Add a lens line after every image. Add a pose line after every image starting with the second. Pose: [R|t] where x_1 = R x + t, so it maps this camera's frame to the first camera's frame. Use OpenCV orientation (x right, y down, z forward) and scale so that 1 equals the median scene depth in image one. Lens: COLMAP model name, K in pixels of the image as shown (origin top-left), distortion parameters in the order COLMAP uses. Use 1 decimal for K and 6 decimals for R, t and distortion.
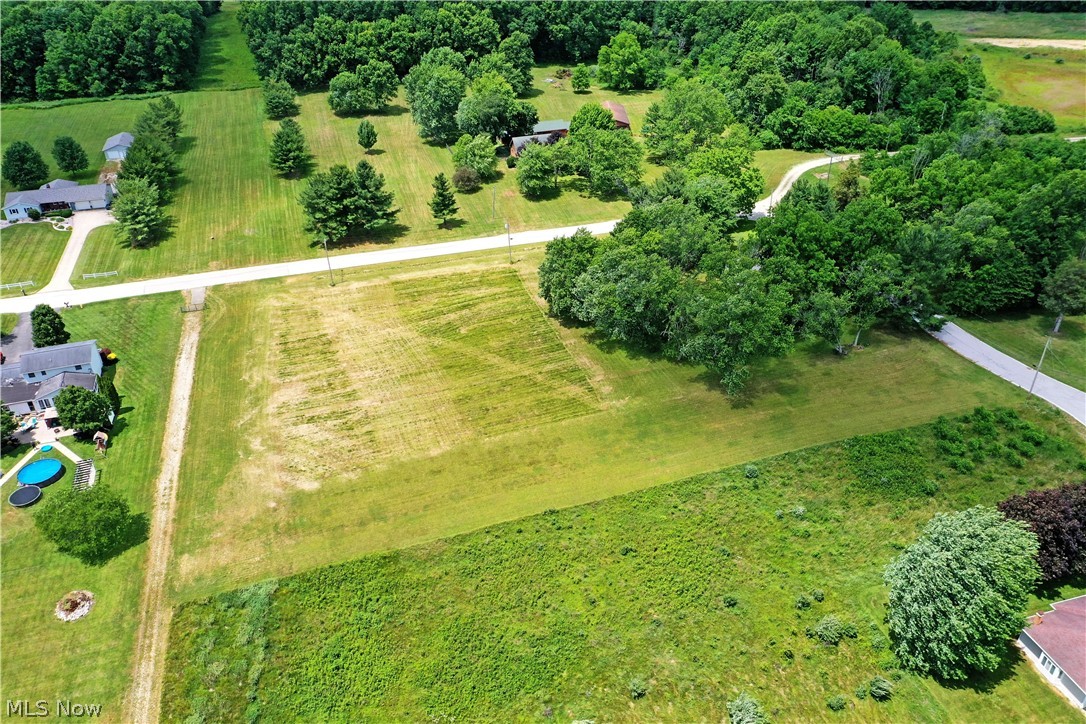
lens RADIAL K [[861.3, 0, 540.8], [0, 861.3, 363.1], [0, 0, 1]] dist [0.025772, -0.010295]
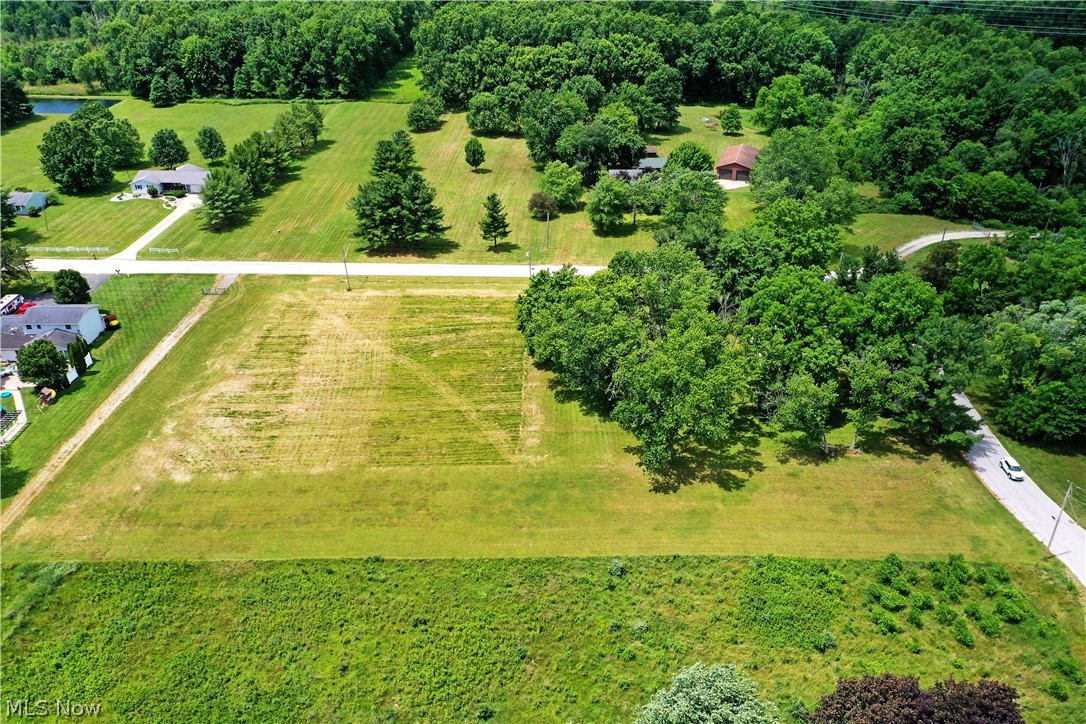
lens RADIAL K [[861.3, 0, 539.1], [0, 861.3, 364.0], [0, 0, 1]] dist [0.025772, -0.010295]
pose [[0.944733, 0.165346, -0.283089, 0.253088], [-0.177803, 0.983888, -0.018703, -0.026037], [0.275436, 0.068004, 0.958911, 0.111516]]
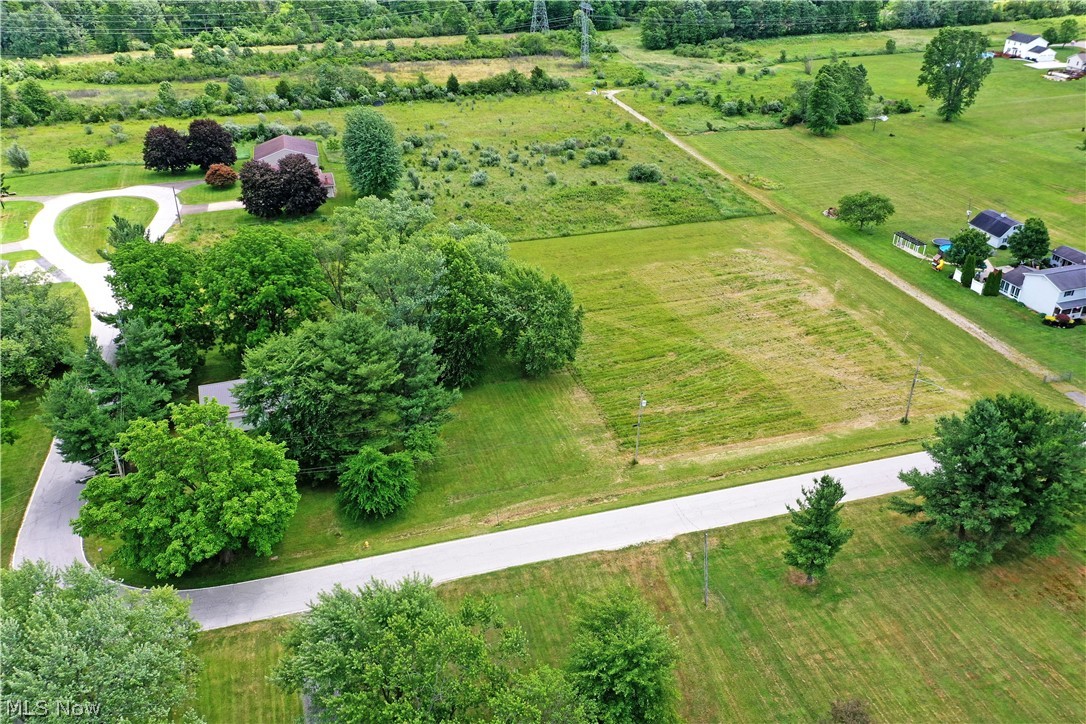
lens RADIAL K [[861.3, 0, 541.4], [0, 861.3, 360.1], [0, 0, 1]] dist [0.025772, -0.010295]
pose [[-0.999562, 0.020891, 0.020939, 0.014796], [0.028372, 0.477028, 0.878430, -0.669270], [0.008363, 0.878640, -0.477412, 1.229971]]
